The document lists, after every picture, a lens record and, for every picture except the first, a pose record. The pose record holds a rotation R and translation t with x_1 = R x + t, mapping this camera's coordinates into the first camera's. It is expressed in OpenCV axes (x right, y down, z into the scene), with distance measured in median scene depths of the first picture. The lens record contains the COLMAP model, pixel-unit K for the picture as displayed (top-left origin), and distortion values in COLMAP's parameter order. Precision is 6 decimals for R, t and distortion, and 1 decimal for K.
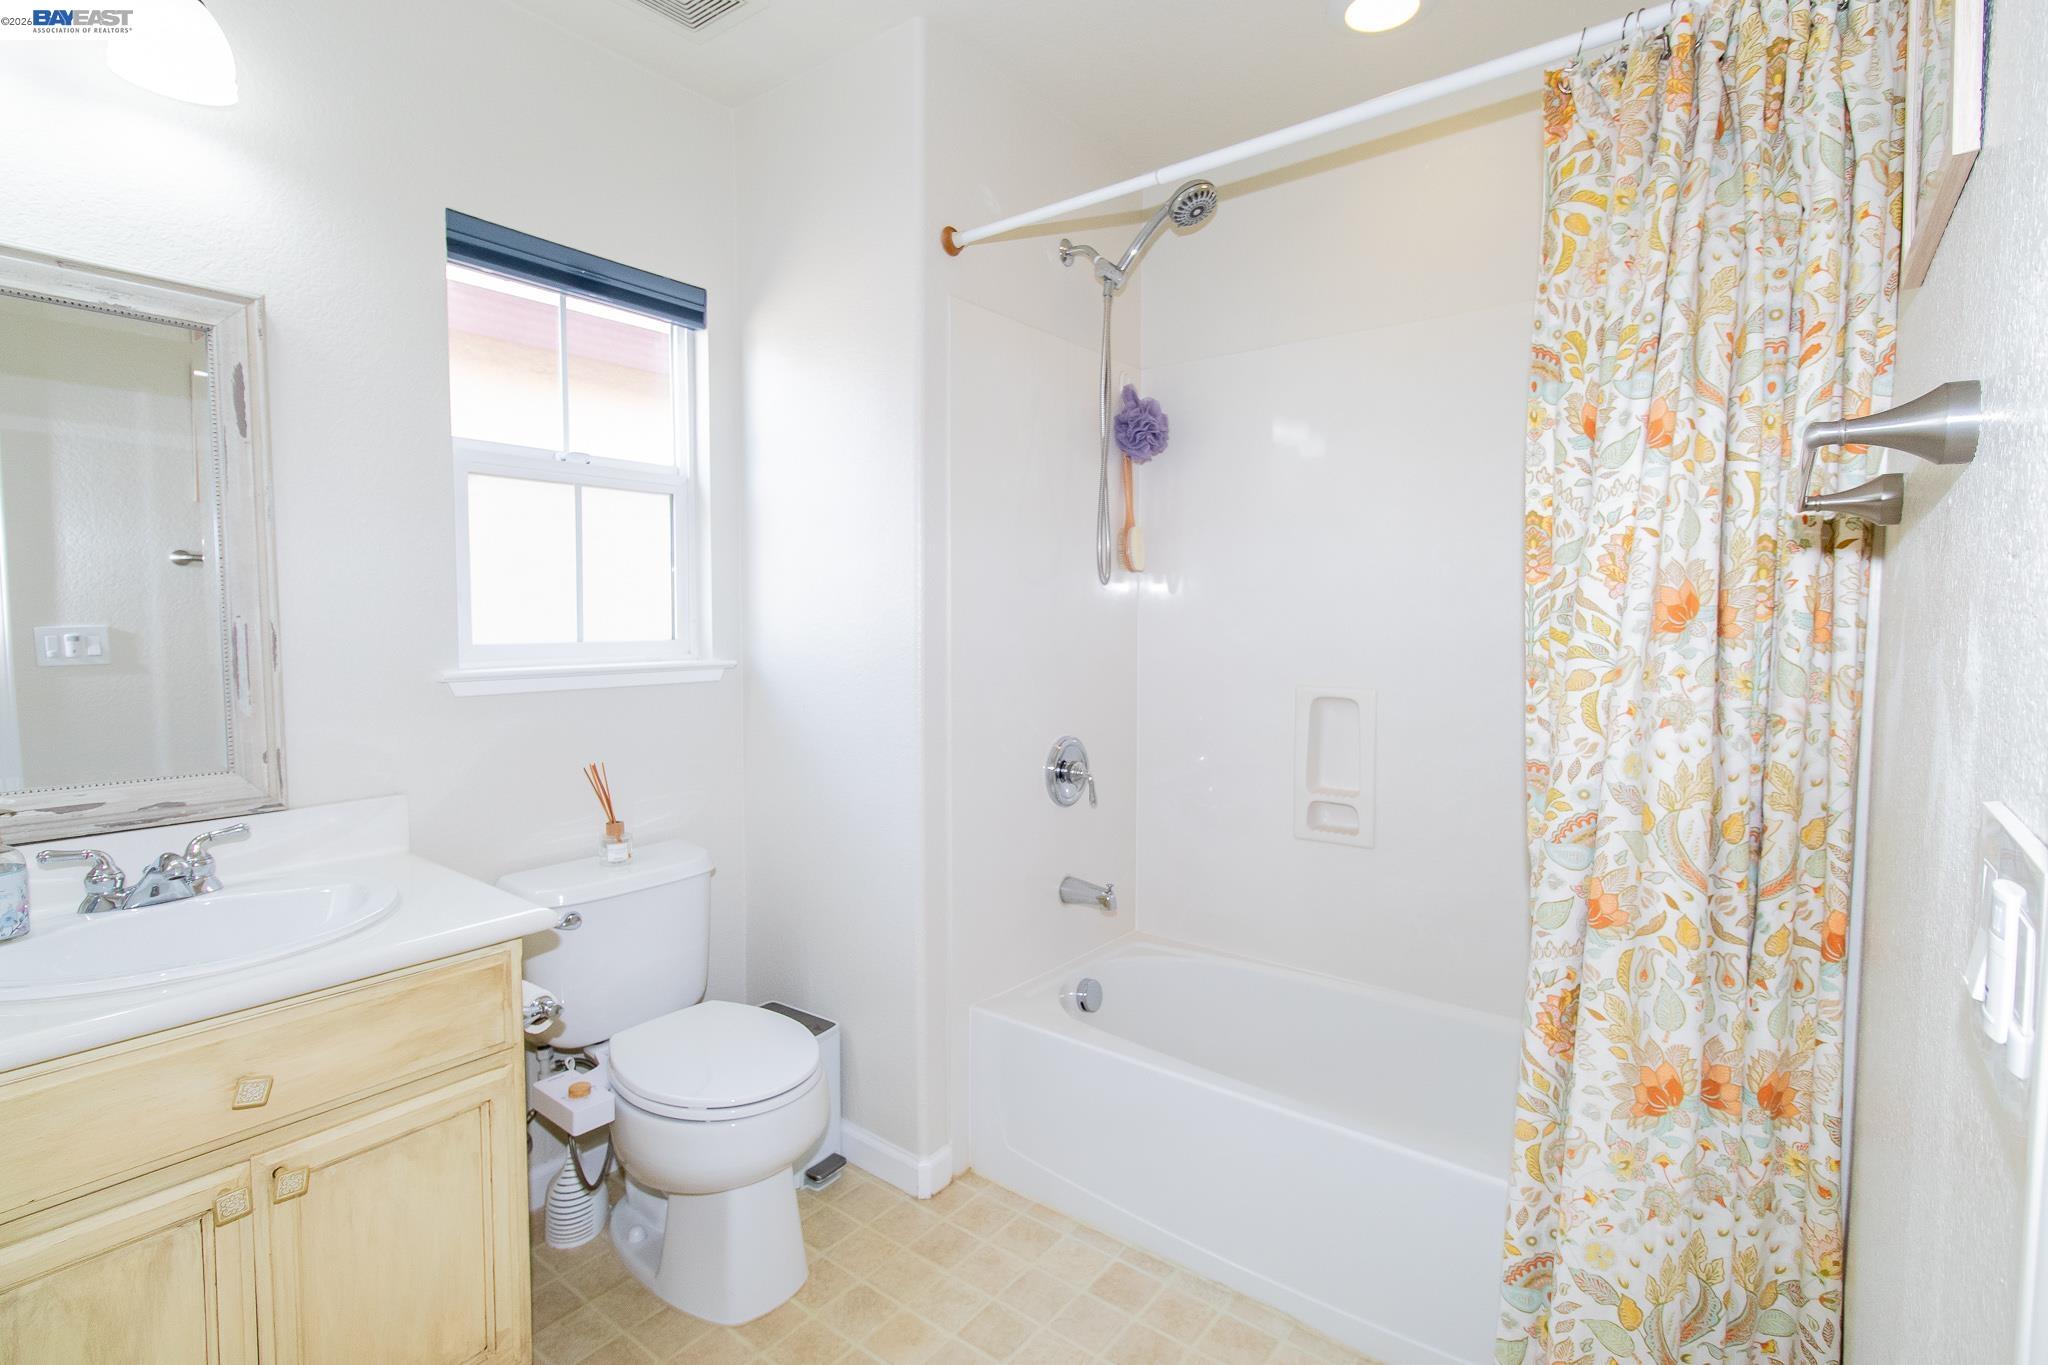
lens RADIAL K [[995.0, 0, 1033.0], [0, 995.0, 671.8], [0, 0, 1]] dist [0.000758, 0.000934]
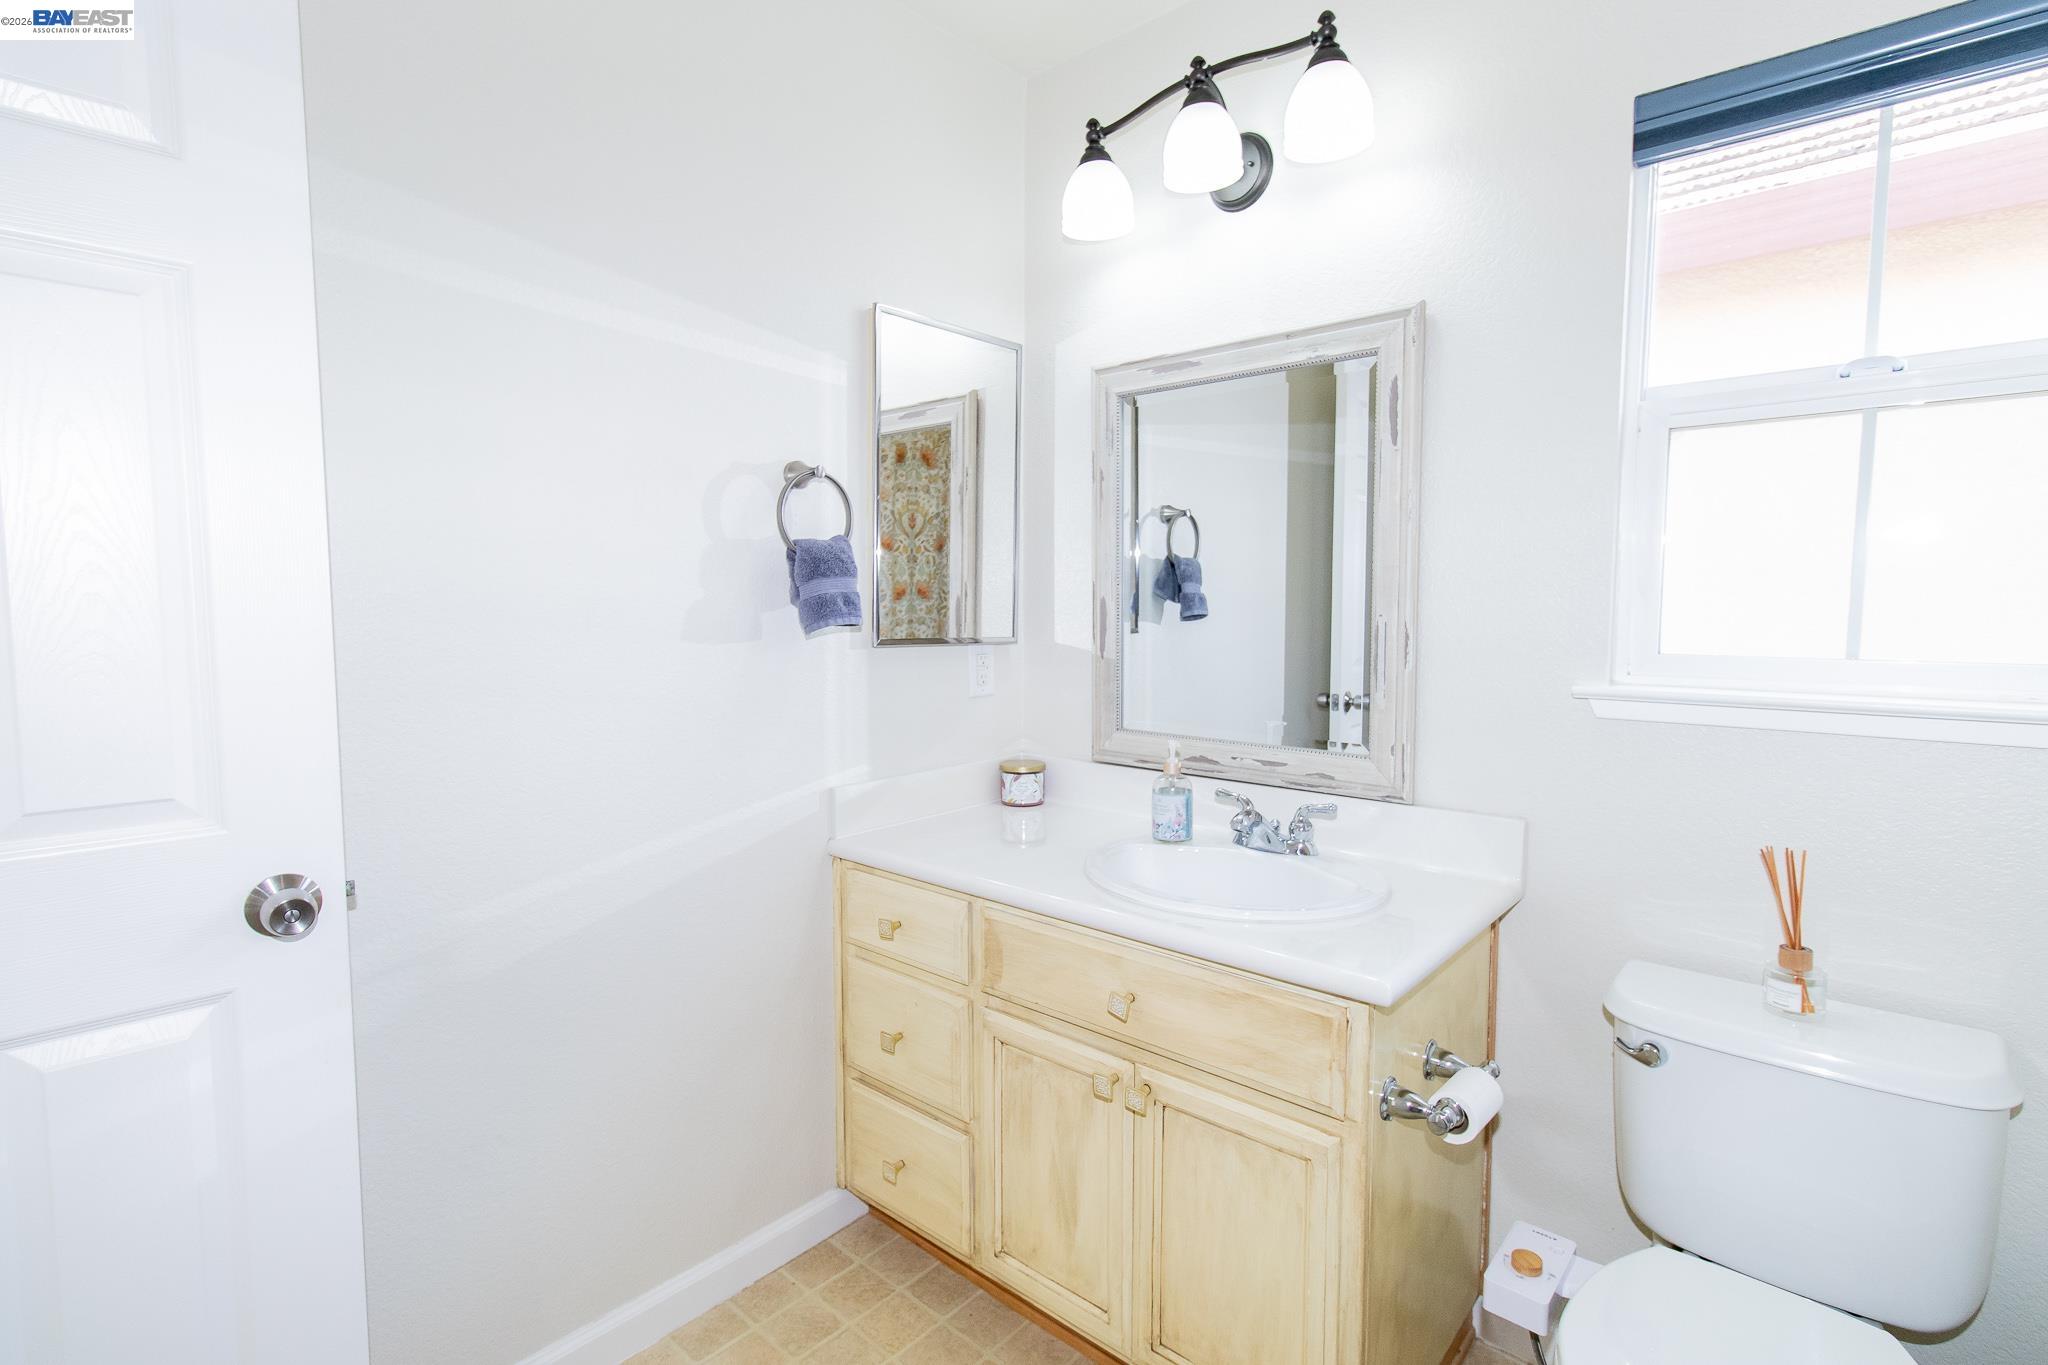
lens RADIAL K [[995.0, 0, 1033.0], [0, 995.0, 671.8], [0, 0, 1]] dist [0.000758, 0.000934]
pose [[-0.086839, 0.073089, -0.993538, 0.299023], [-0.053589, 0.995518, 0.077918, -0.057885], [0.994780, 0.060009, -0.082533, 0.704399]]
